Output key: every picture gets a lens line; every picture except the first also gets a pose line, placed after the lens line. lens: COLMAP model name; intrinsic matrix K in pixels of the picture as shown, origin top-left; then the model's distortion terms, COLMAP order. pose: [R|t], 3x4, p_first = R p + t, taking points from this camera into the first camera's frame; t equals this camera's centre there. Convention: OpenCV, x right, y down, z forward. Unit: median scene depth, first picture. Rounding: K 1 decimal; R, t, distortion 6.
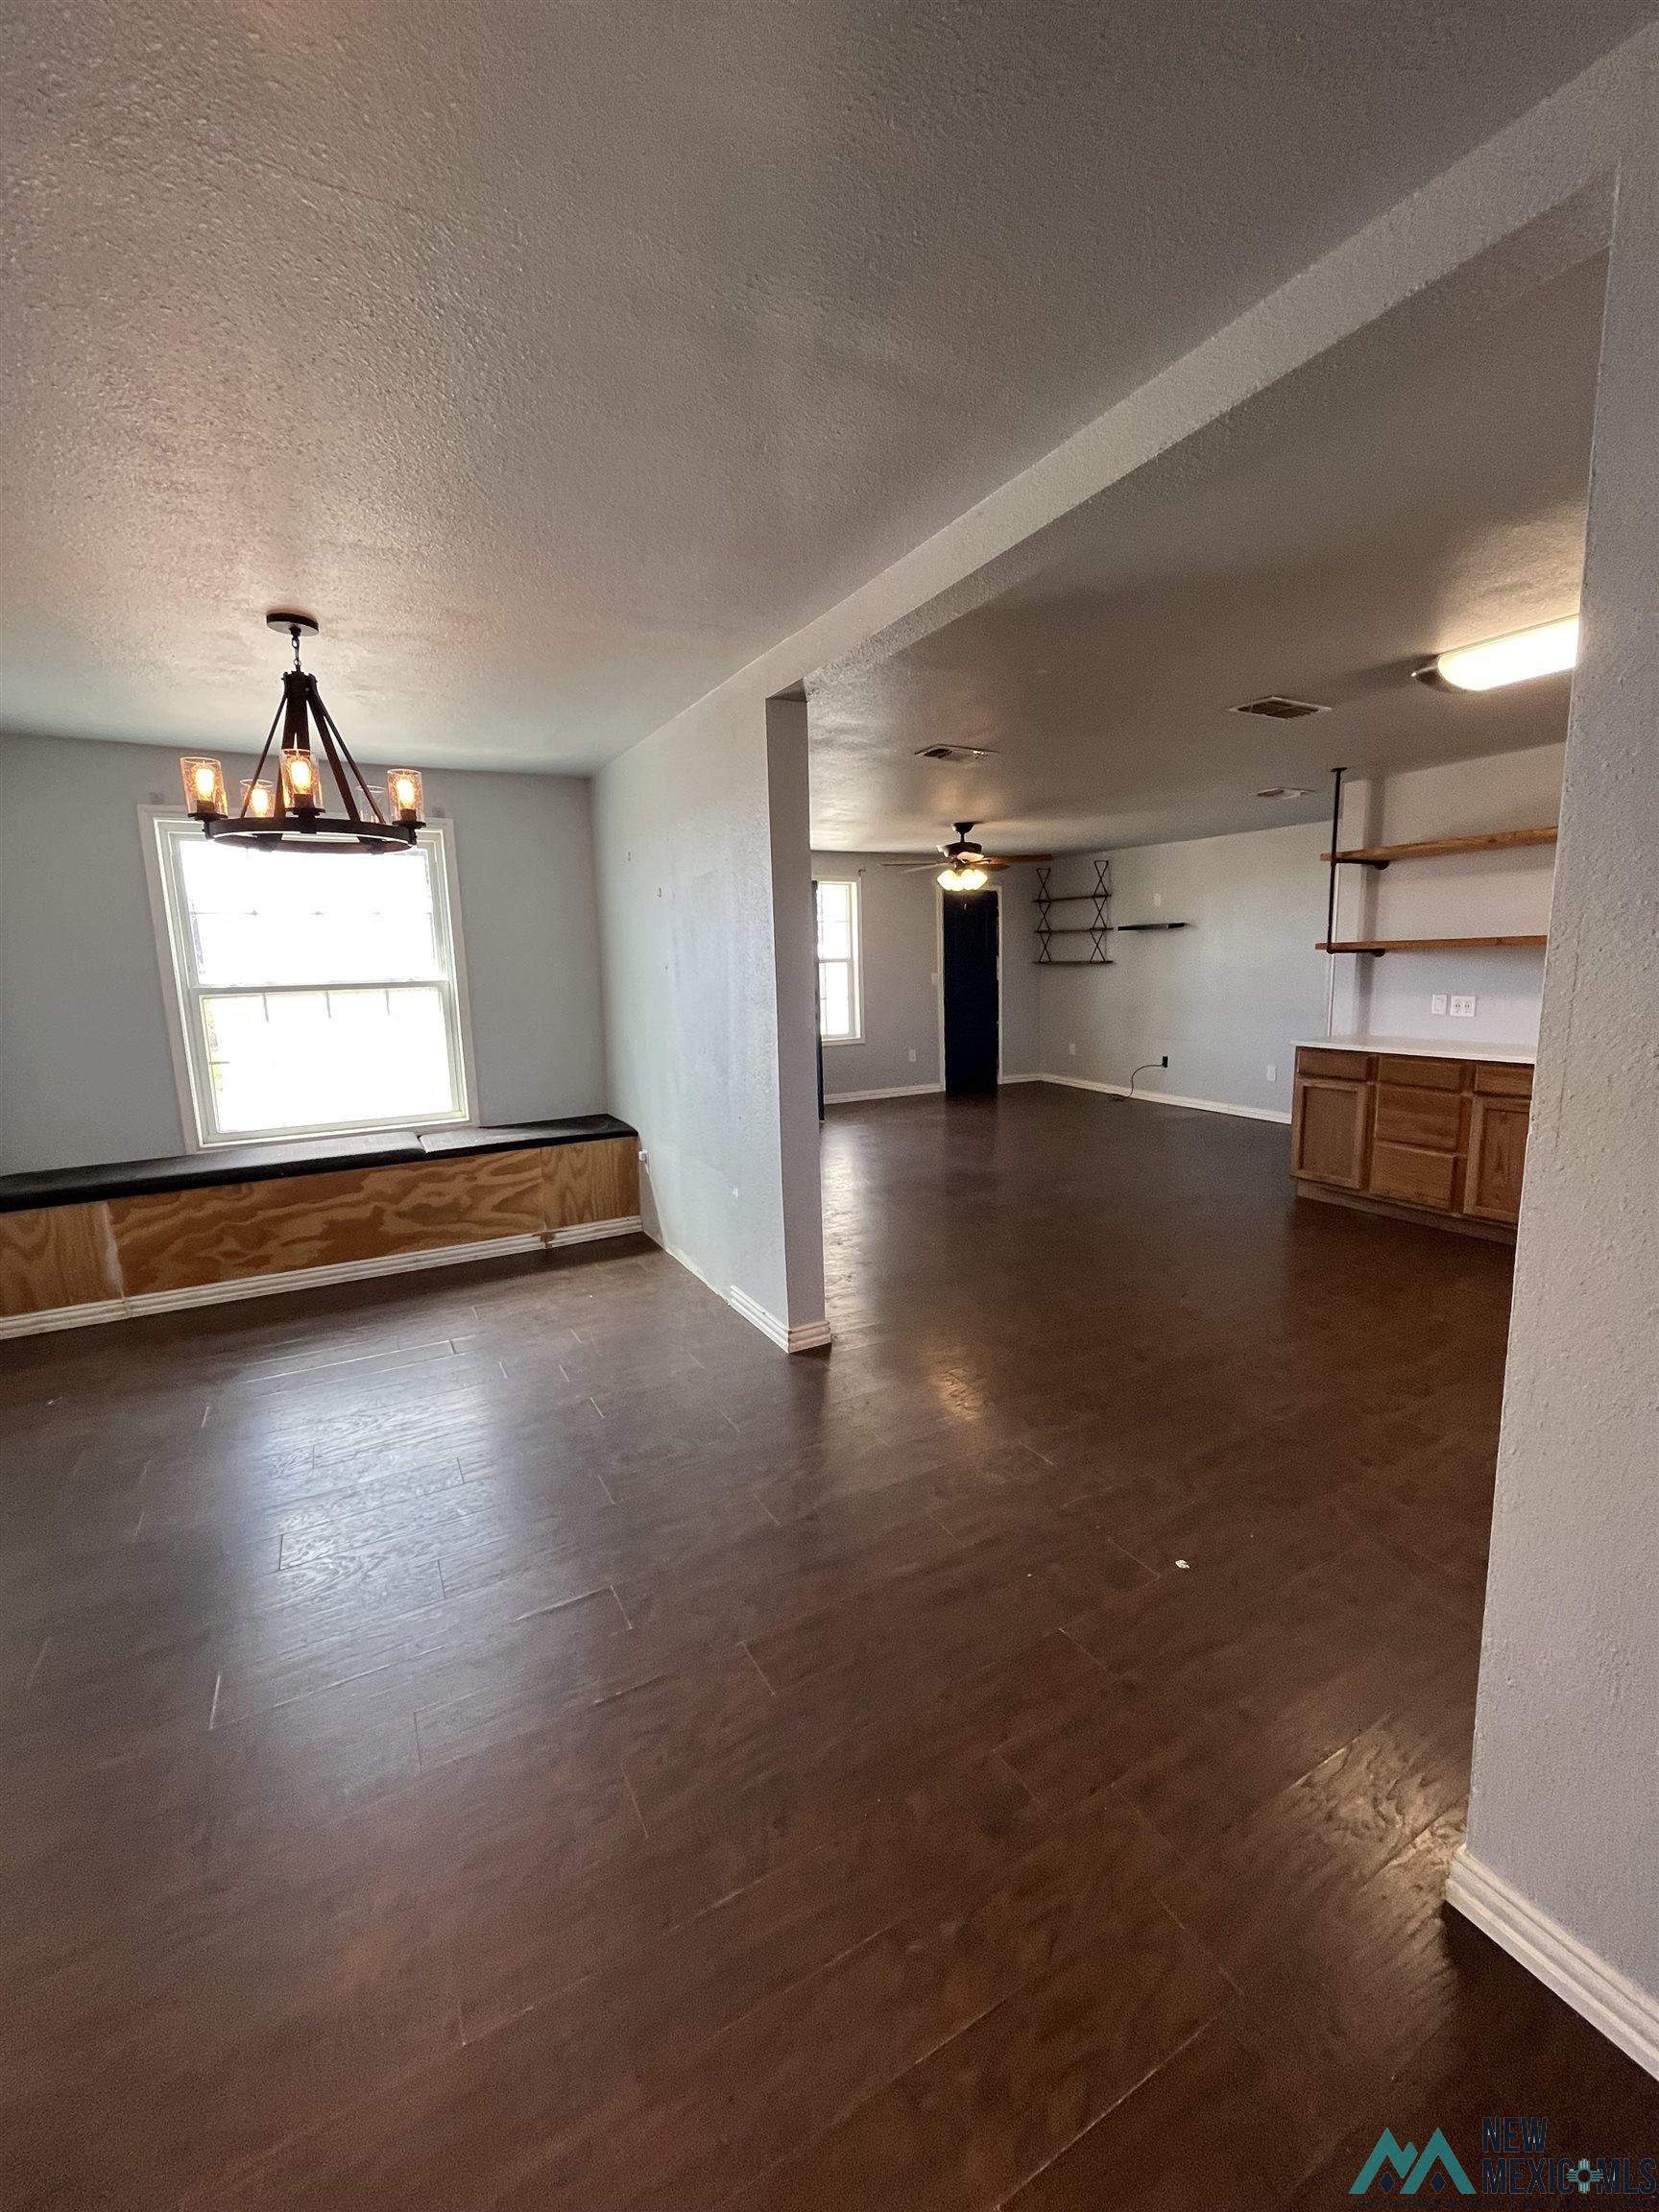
lens RADIAL K [[885.8, 0, 829.5], [0, 885.8, 1106.0], [0, 0, 1]] dist [-0.000124, -0.000009]
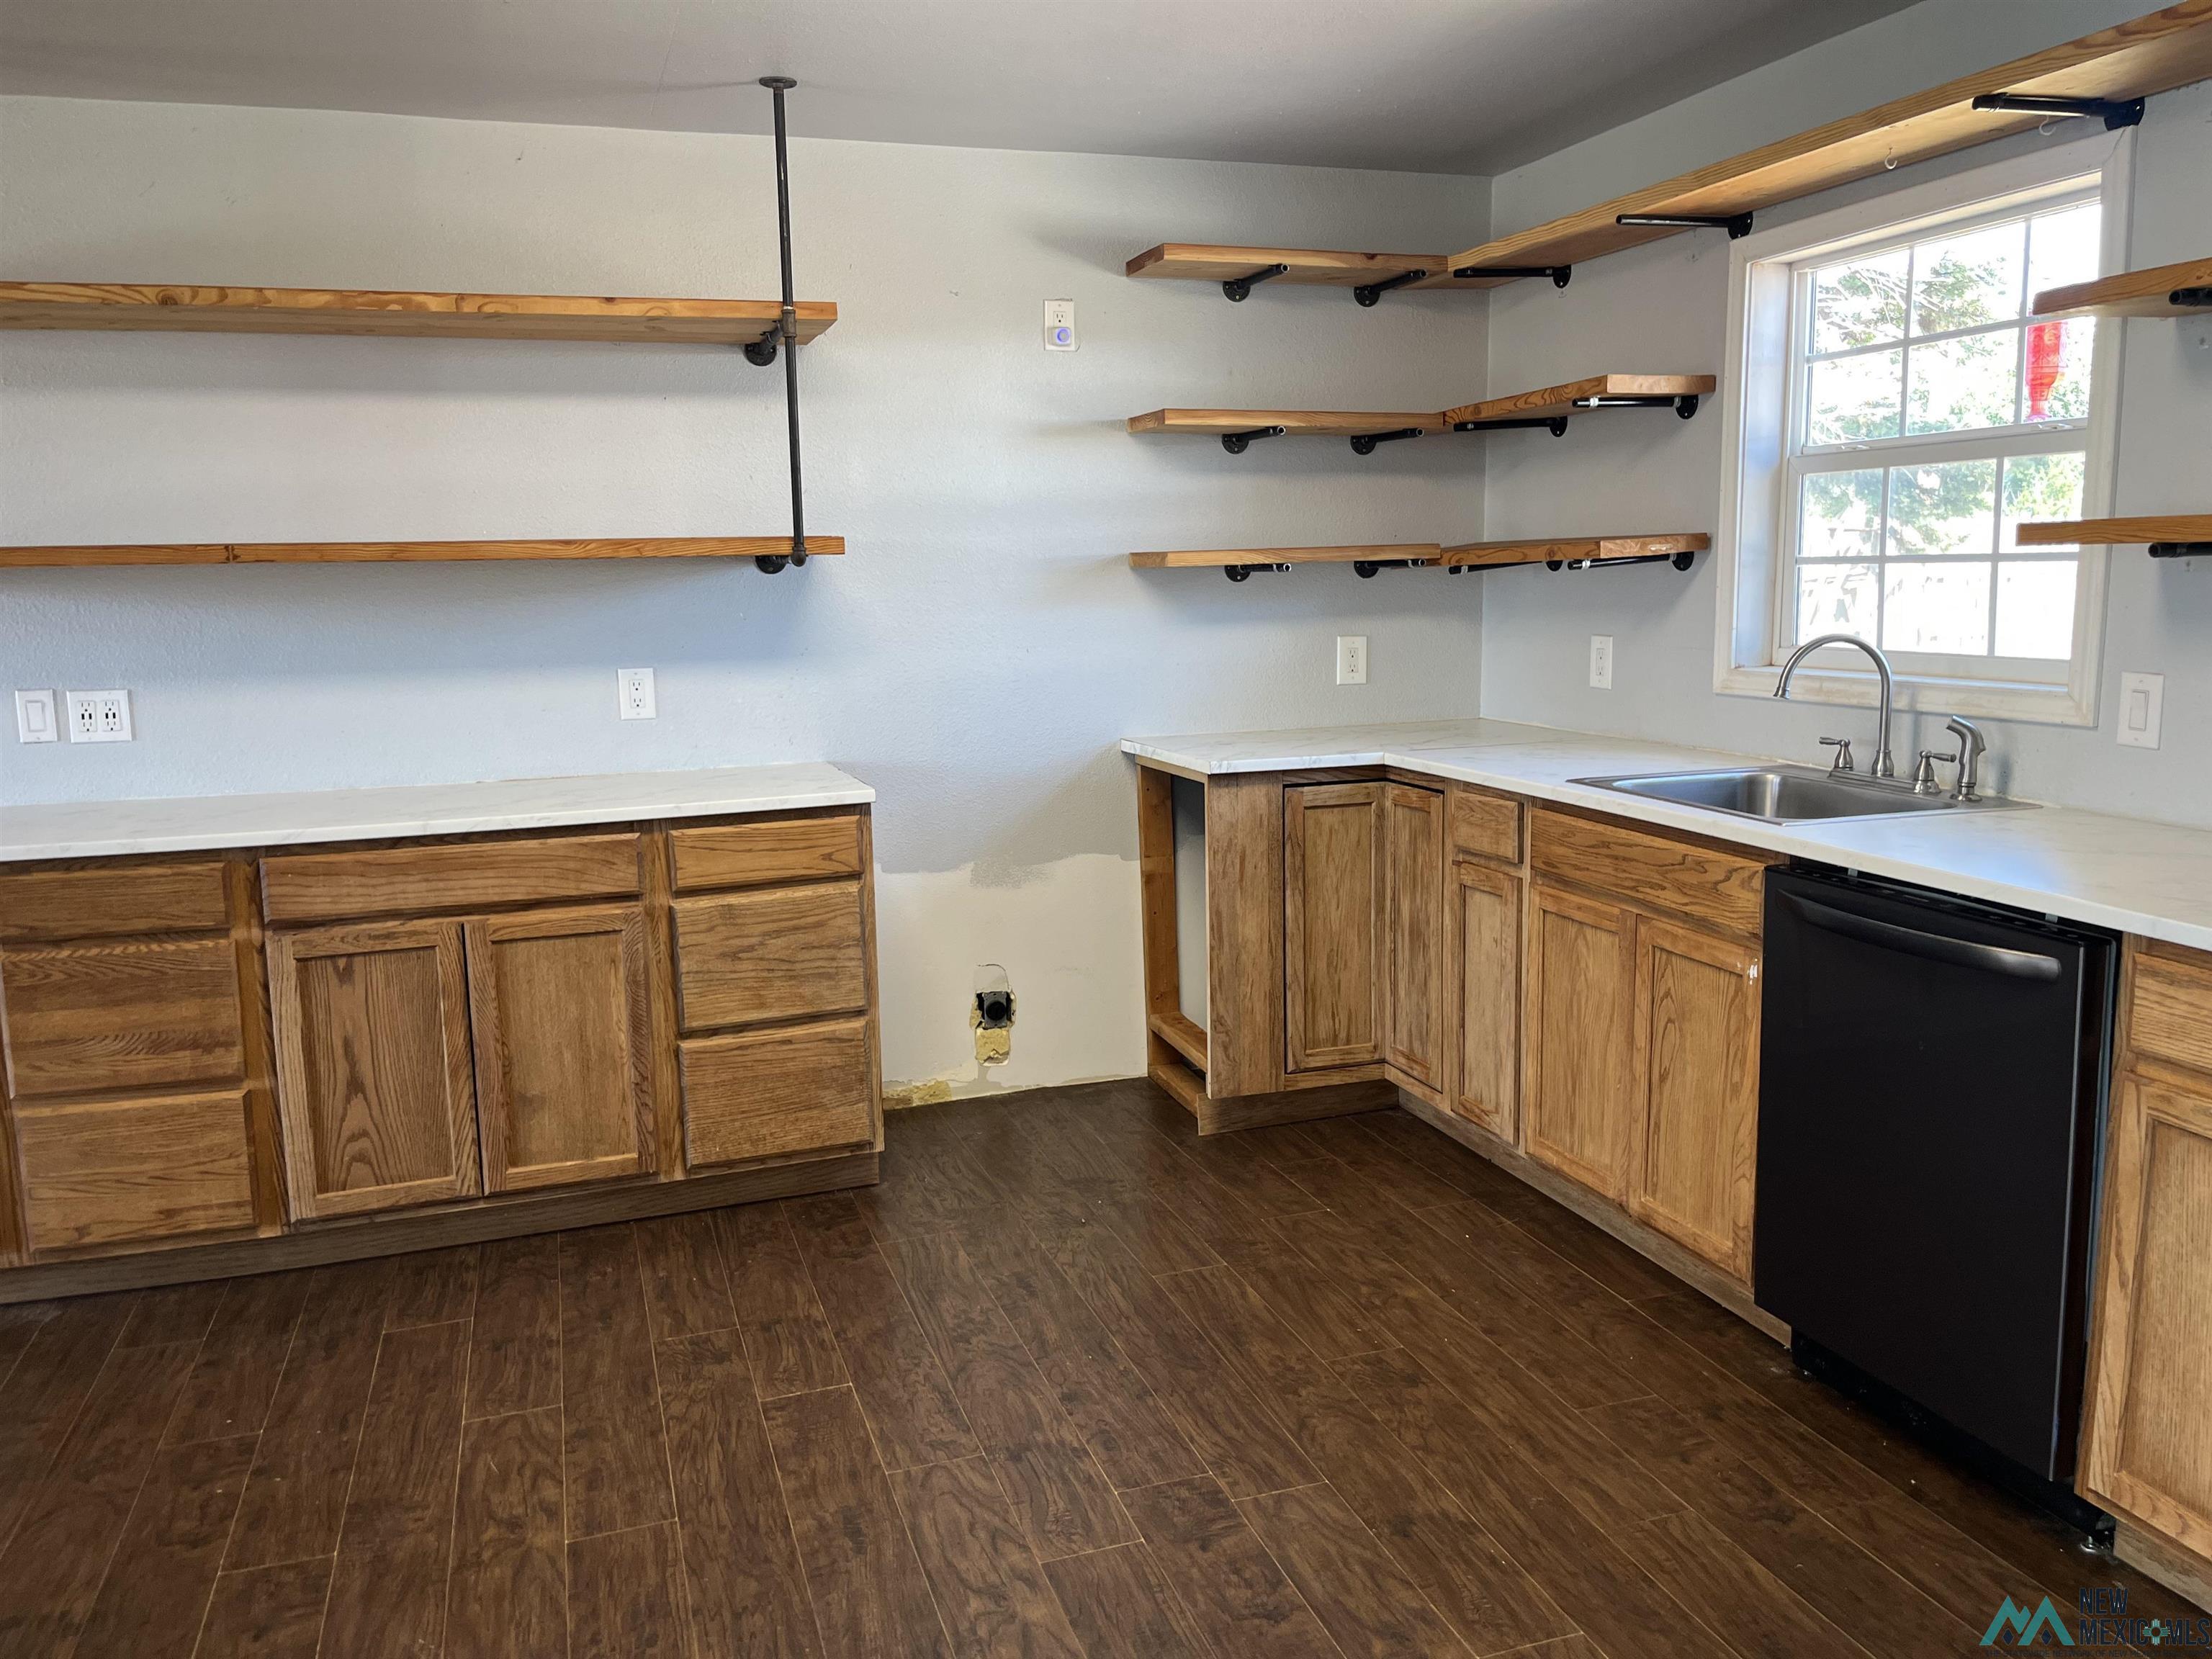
lens RADIAL K [[1669.6, 0, 1107.7], [0, 1669.6, 796.4], [0, 0, 1]] dist [0.000396, -0.000117]
pose [[0.169080, -0.116264, 0.978721, 0.055223], [0.168178, 0.981858, 0.087583, -0.073154], [-0.971148, 0.149791, 0.185566, 0.465480]]
